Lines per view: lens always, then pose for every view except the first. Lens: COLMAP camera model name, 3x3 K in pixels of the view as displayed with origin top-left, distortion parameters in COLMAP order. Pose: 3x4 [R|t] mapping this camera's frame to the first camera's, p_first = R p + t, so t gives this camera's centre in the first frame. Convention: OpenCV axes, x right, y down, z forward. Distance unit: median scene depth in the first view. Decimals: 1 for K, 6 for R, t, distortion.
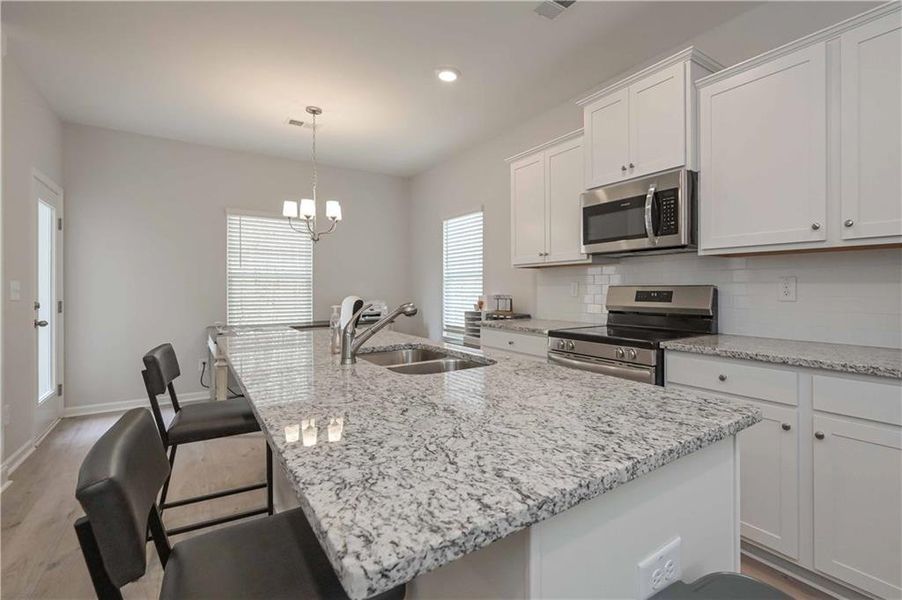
lens RADIAL K [[422.8, 0, 506.1], [0, 422.8, 290.0], [0, 0, 1]] dist [0.001613, 0.000269]
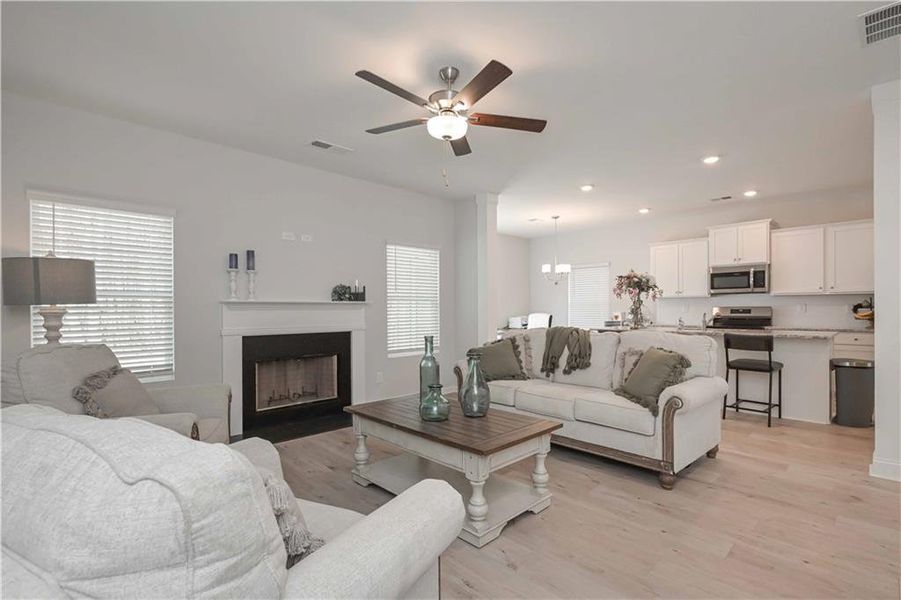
lens RADIAL K [[422.3, 0, 449.6], [0, 422.3, 312.2], [0, 0, 1]] dist [0.001613, 0.000269]
pose [[0.991350, -0.002273, 0.131221, -1.623319], [0.002191, 0.999997, 0.000772, 0.014692], [-0.131223, -0.000478, 0.991353, -1.173615]]
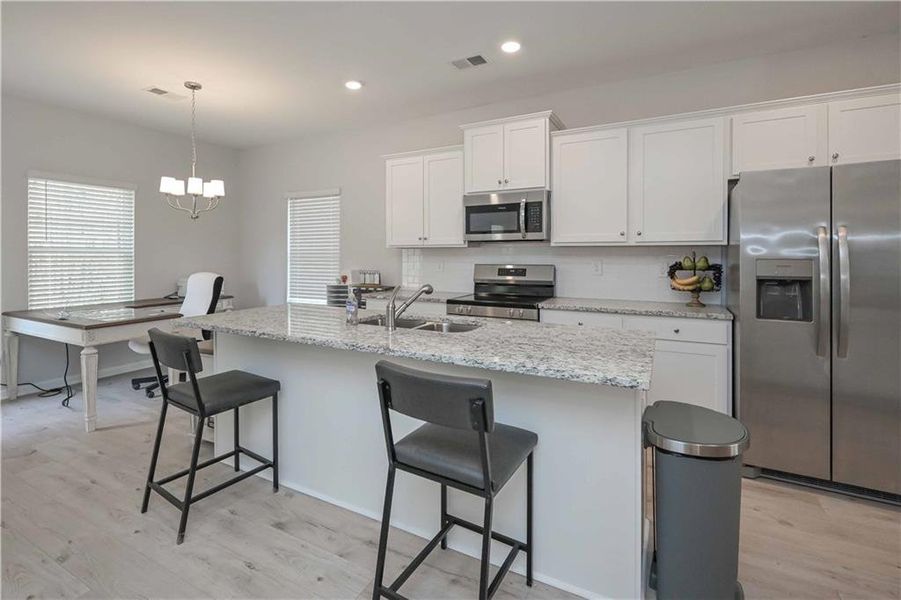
lens RADIAL K [[422.3, 0, 437.5], [0, 422.3, 256.5], [0, 0, 1]] dist [0.001613, 0.000269]
pose [[0.906176, 0.001031, 0.422899, -0.481791], [-0.000537, 0.999999, -0.001286, -0.036084], [-0.422900, 0.000939, 0.906176, -0.177925]]
